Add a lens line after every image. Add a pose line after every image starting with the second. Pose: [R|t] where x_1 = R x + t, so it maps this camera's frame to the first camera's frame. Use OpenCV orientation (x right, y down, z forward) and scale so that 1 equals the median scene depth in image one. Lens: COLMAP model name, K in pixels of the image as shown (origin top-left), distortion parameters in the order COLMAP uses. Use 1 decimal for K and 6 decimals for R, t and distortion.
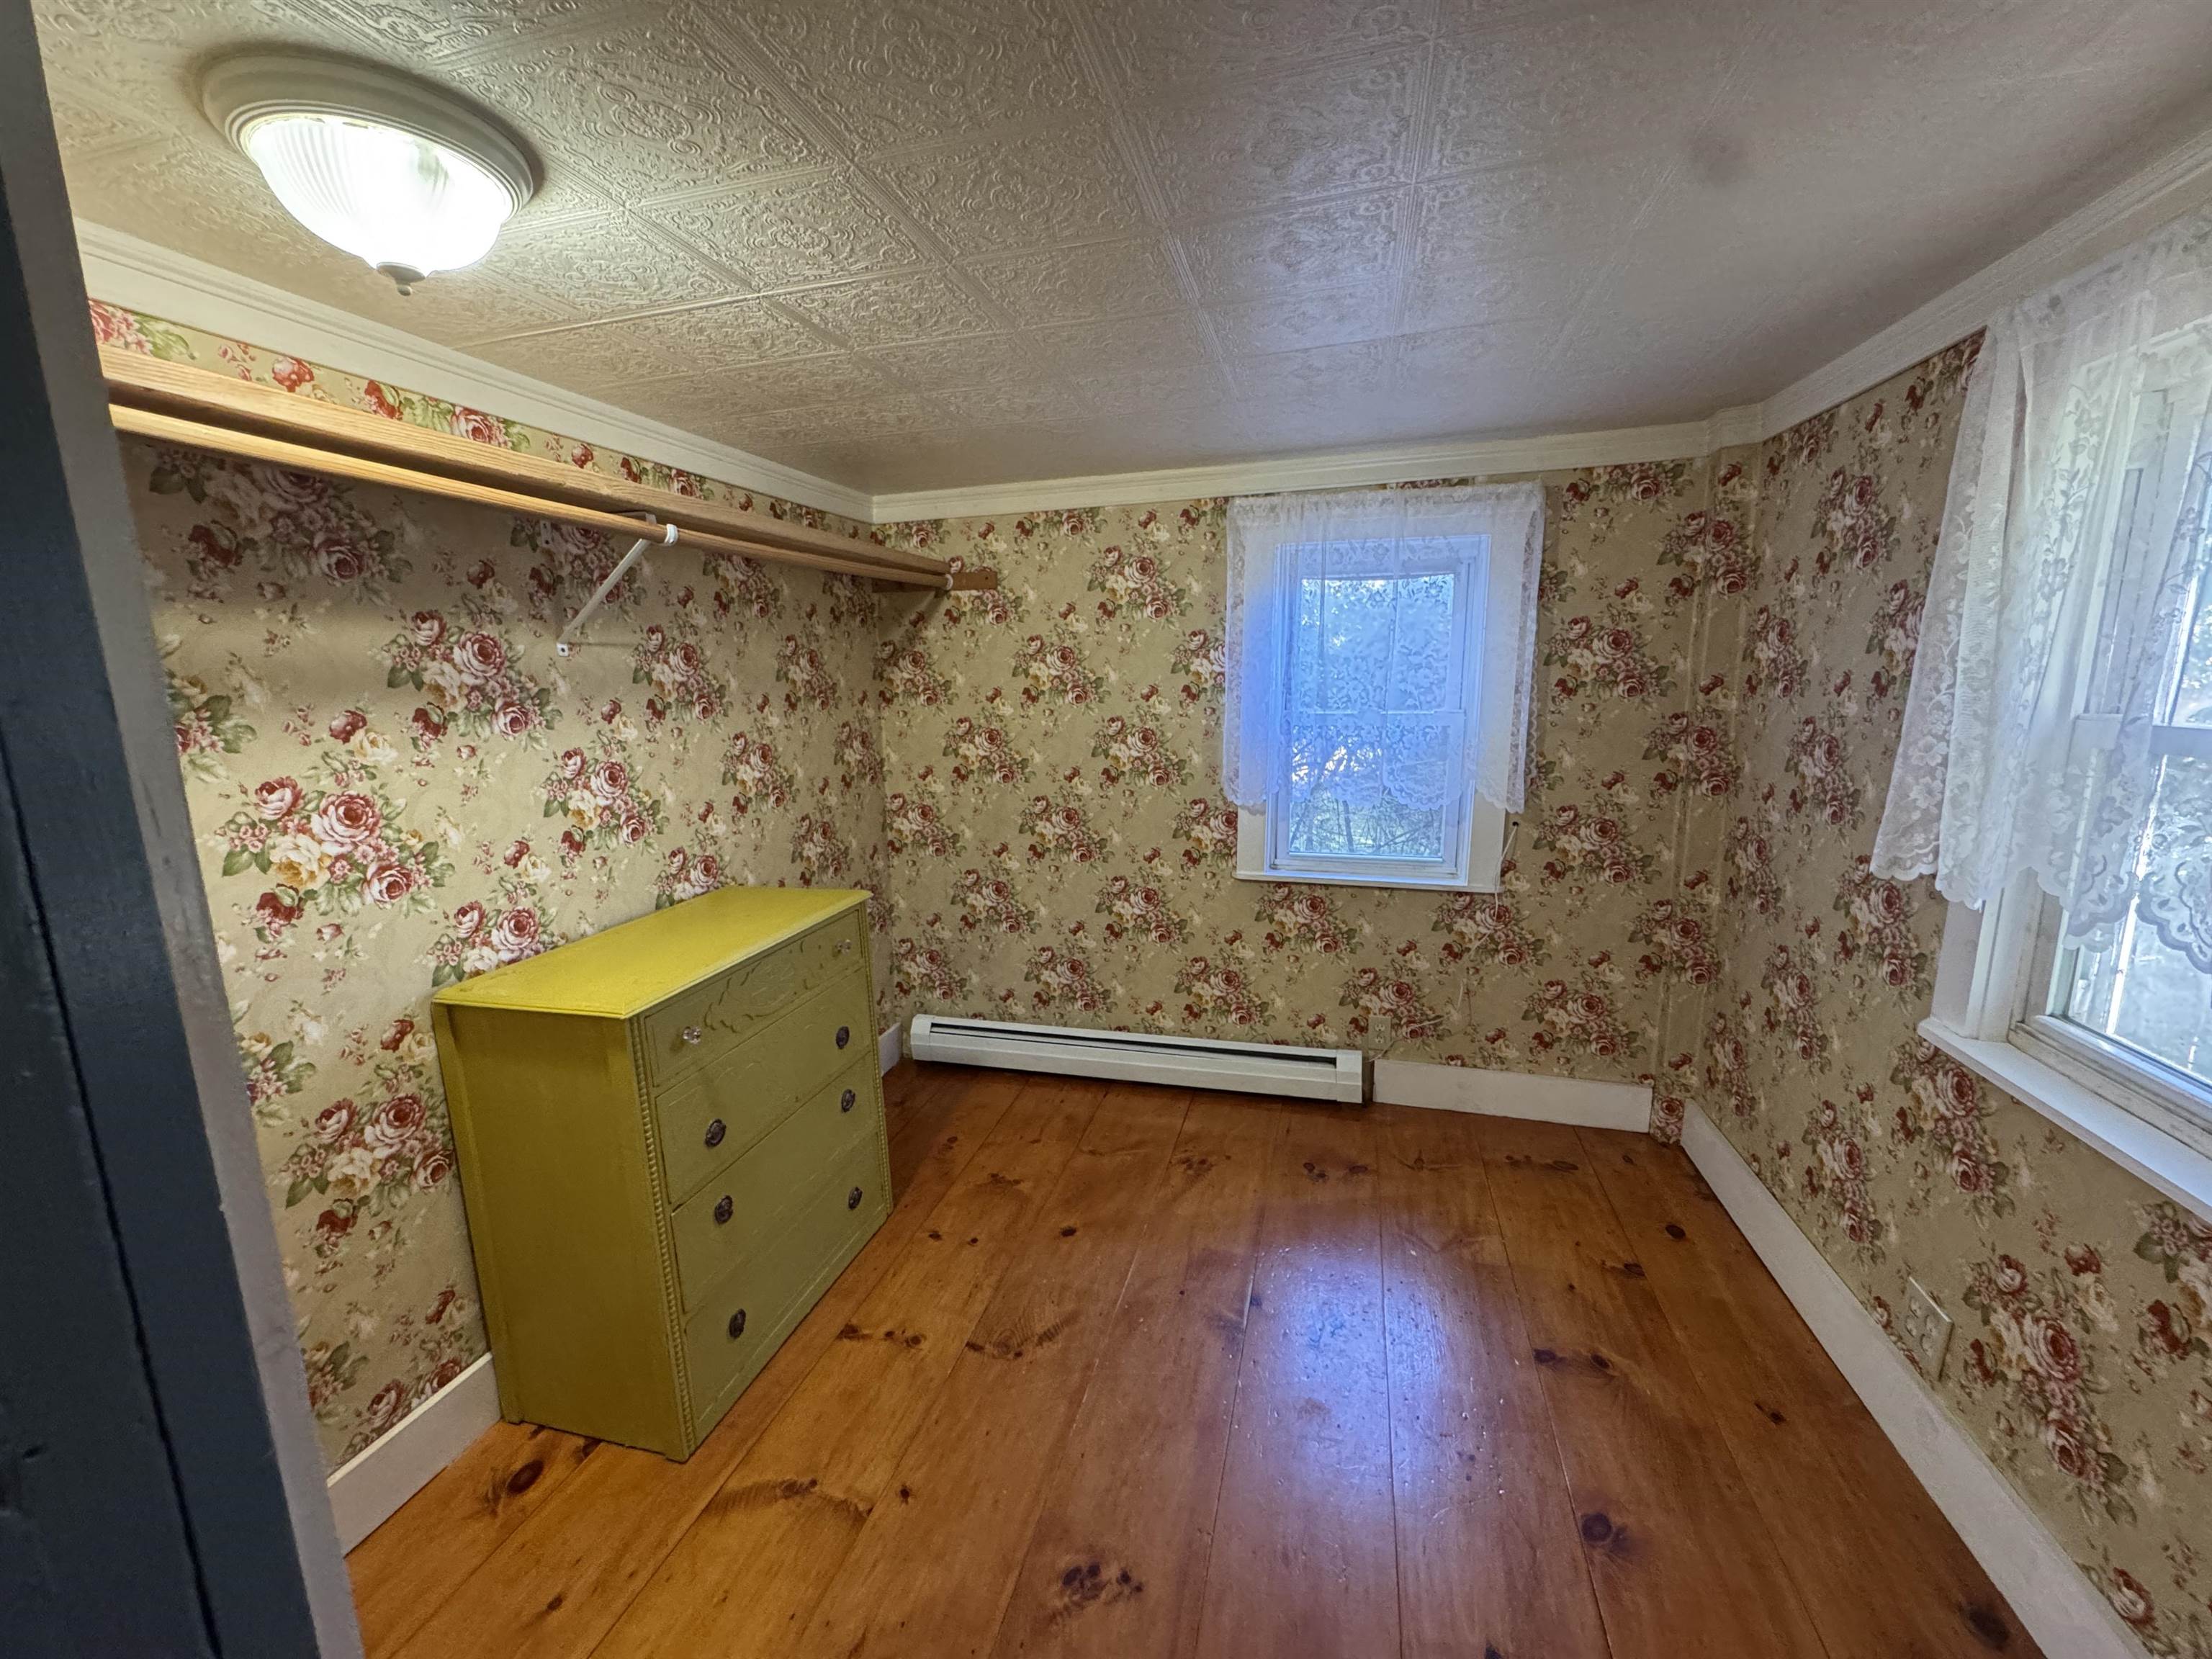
lens RADIAL K [[882.6, 0, 1104.3], [0, 882.6, 828.5], [0, 0, 1]] dist [-0.002291, -0.000442]
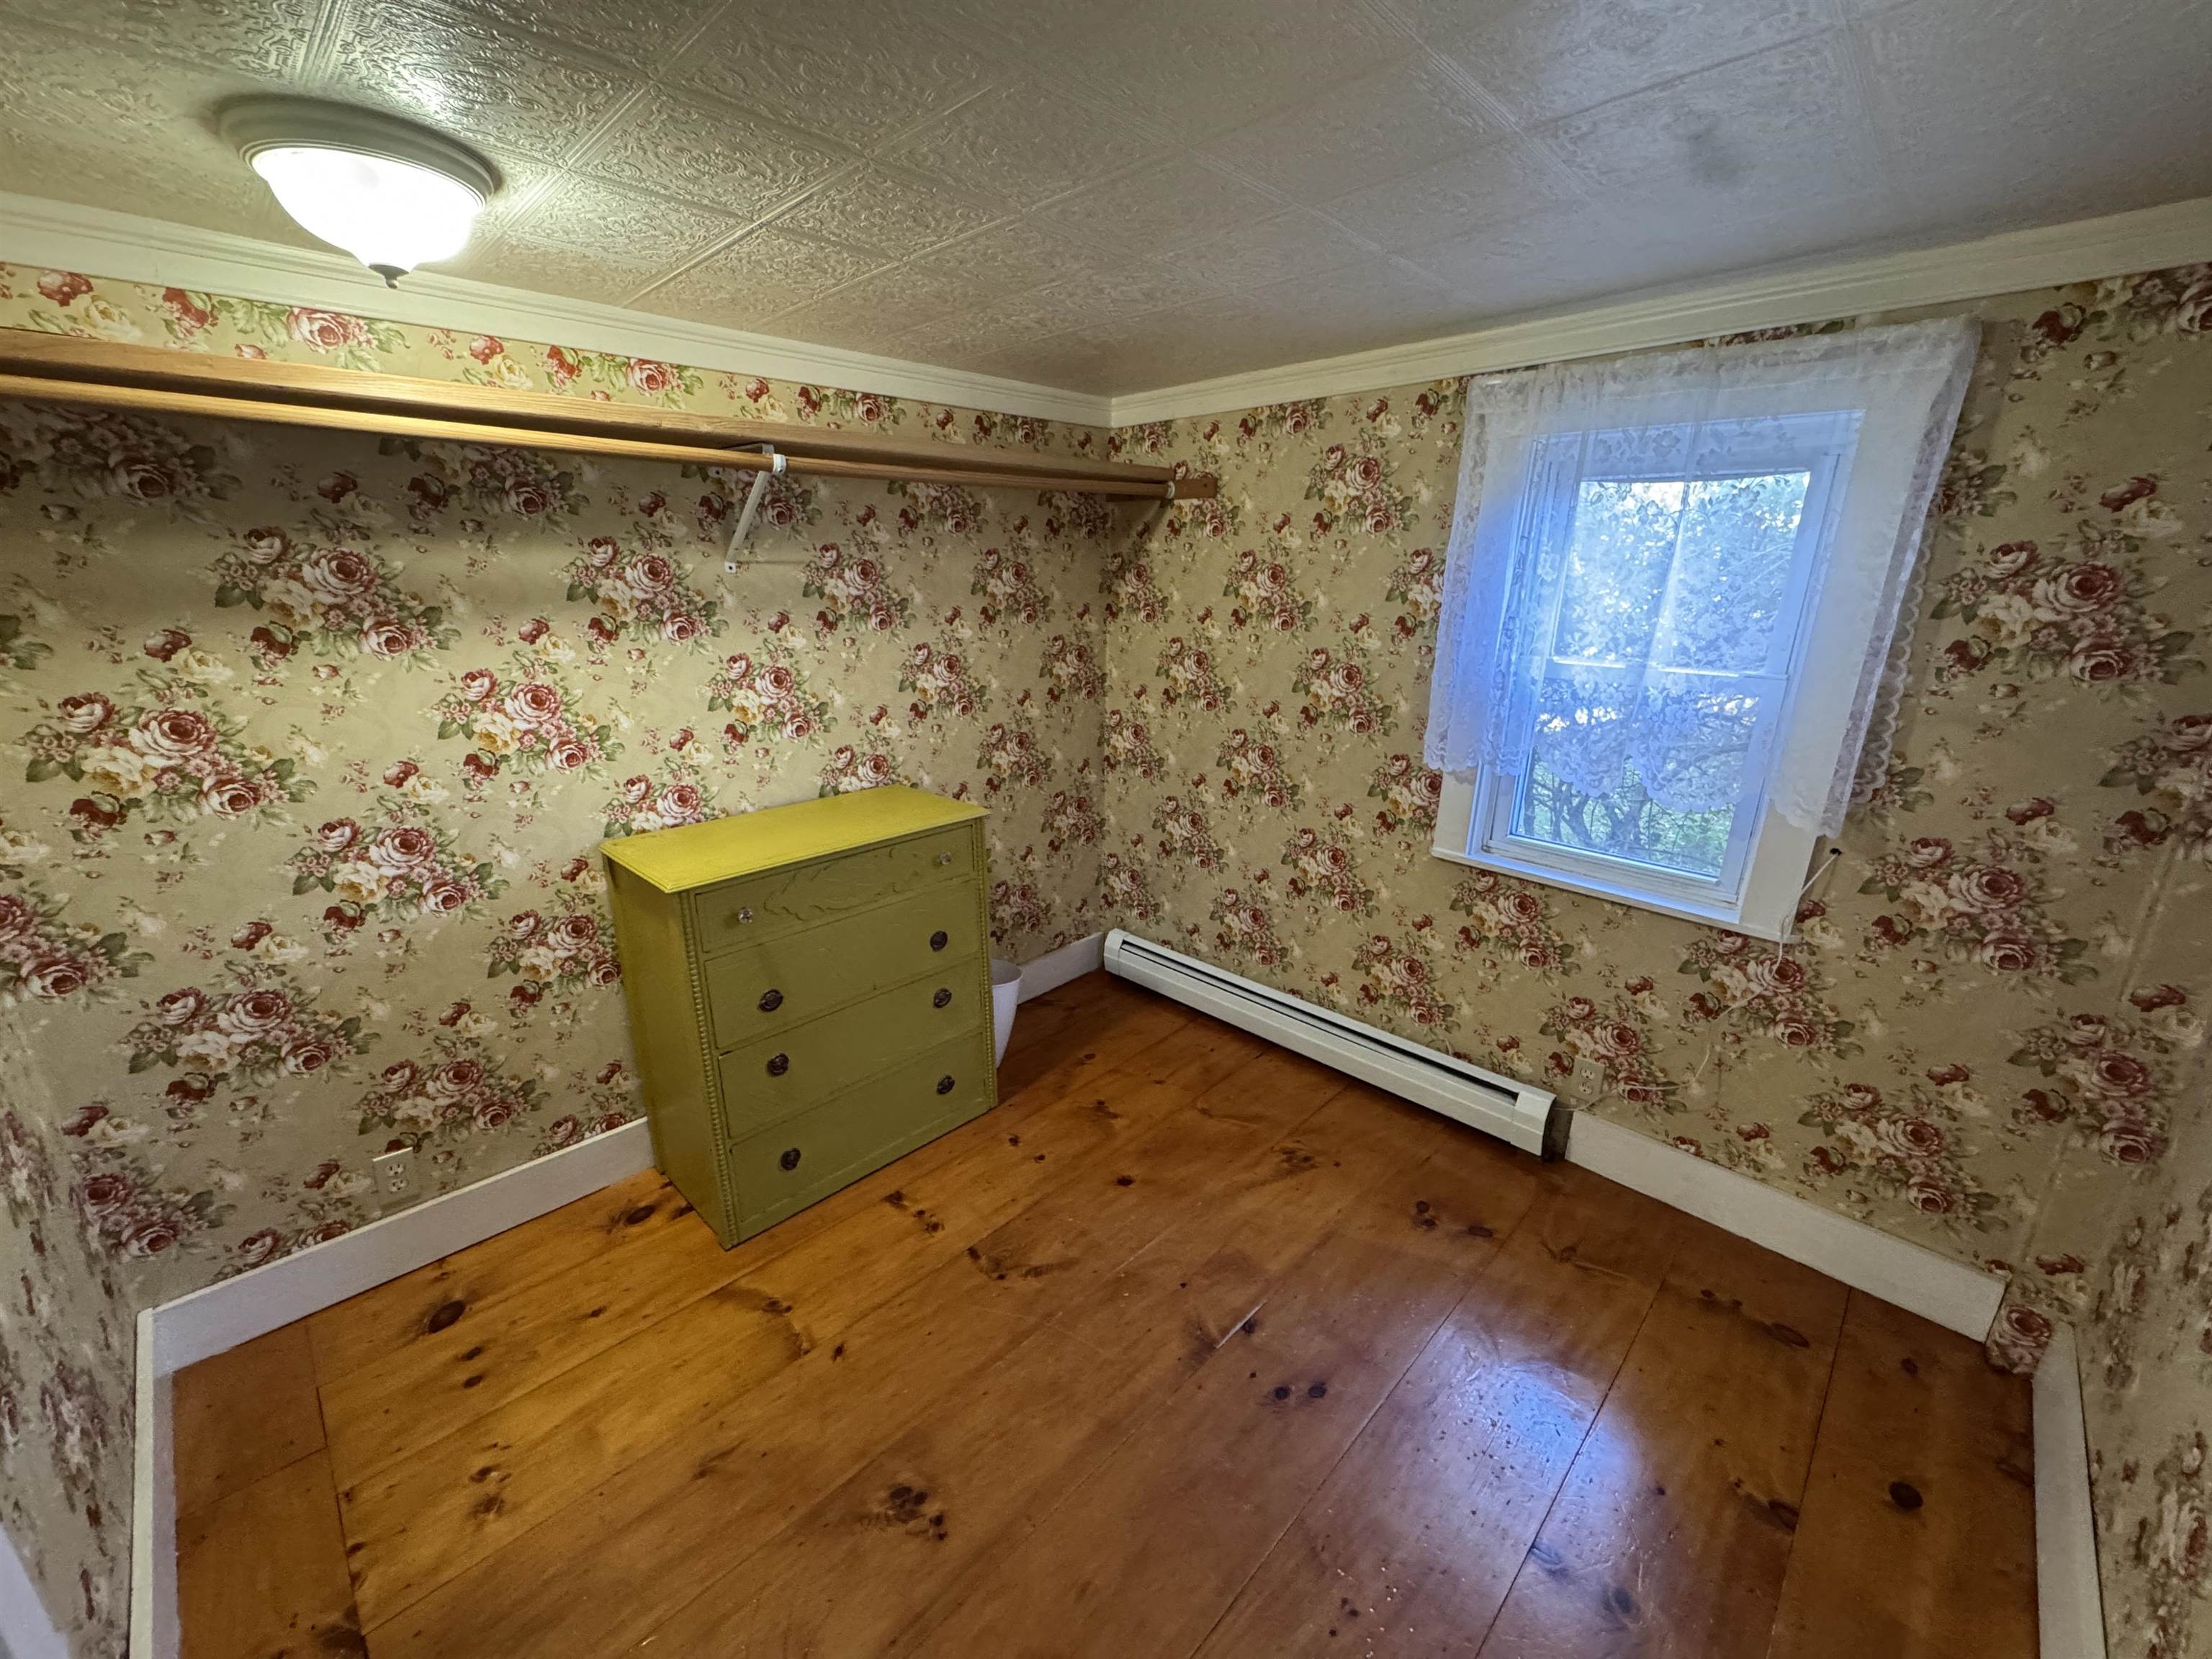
lens RADIAL K [[882.6, 0, 1104.3], [0, 882.6, 828.5], [0, 0, 1]] dist [-0.002291, -0.000442]
pose [[0.871533, 0.162884, -0.462492, 0.365907], [-0.108132, 0.983837, 0.142728, -0.075213], [0.478265, -0.074382, 0.875060, 0.173544]]
